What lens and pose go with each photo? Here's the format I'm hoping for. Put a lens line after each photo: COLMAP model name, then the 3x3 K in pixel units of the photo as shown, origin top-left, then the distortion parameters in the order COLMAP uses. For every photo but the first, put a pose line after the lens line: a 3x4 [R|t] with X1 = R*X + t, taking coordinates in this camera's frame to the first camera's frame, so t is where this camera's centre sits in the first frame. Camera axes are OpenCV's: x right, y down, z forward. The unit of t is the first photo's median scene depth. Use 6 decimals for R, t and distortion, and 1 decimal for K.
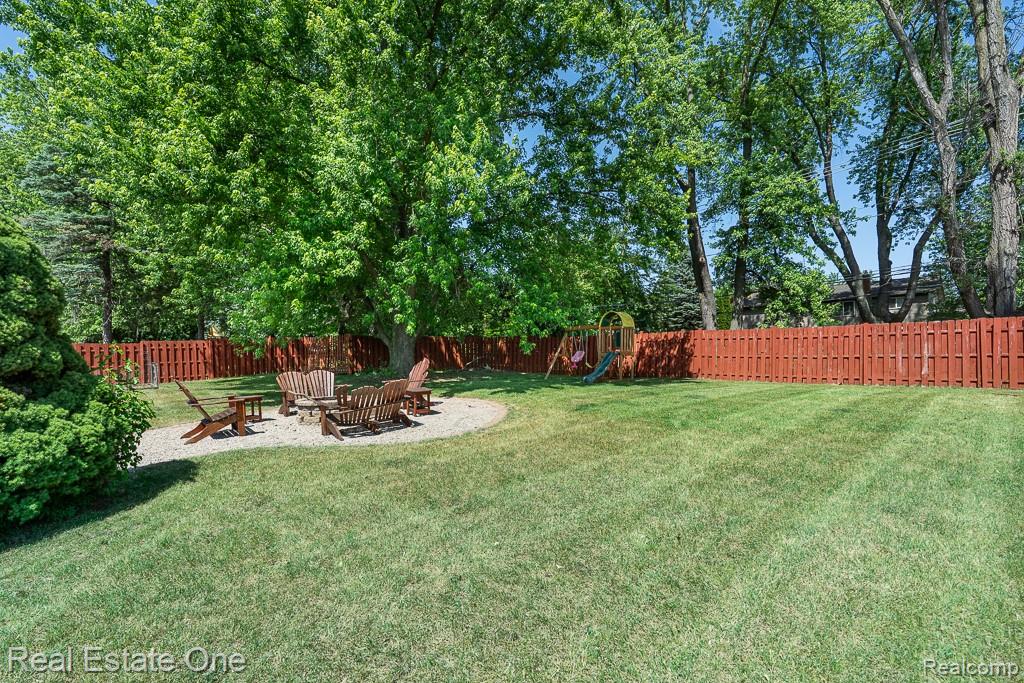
lens RADIAL K [[470.1, 0, 531.4], [0, 470.1, 355.1], [0, 0, 1]] dist [-0.010988, 0.003922]
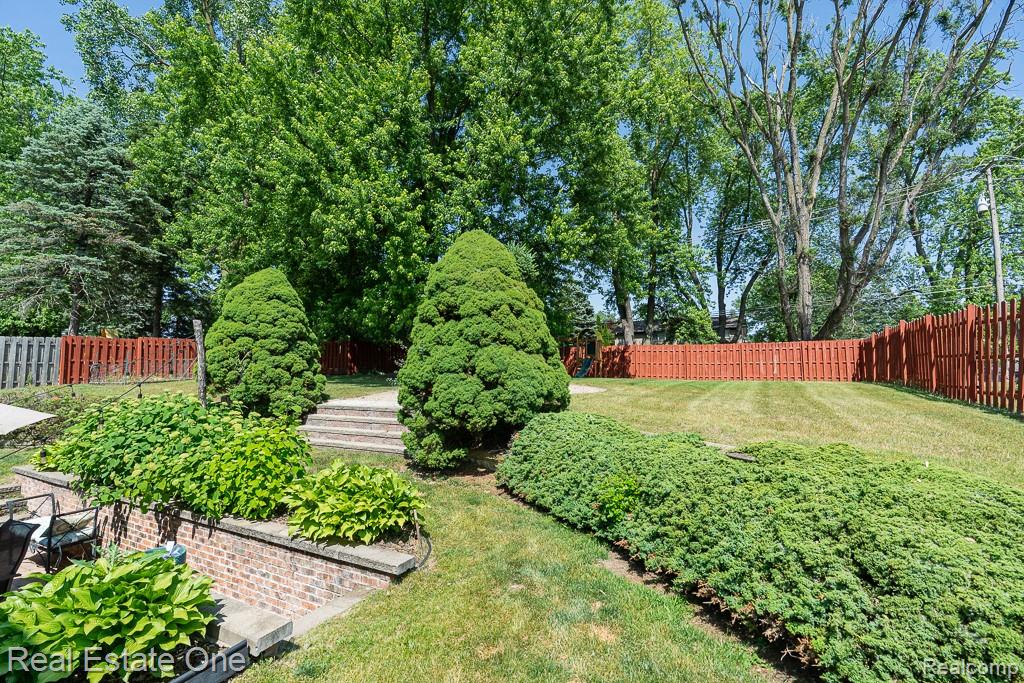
lens RADIAL K [[470.1, 0, 509.0], [0, 470.1, 339.0], [0, 0, 1]] dist [-0.010988, 0.003922]
pose [[0.952689, 0.038875, 0.301449, -0.355255], [-0.014848, 0.996555, -0.081591, 0.042324], [-0.303582, 0.073255, 0.949985, -0.193530]]
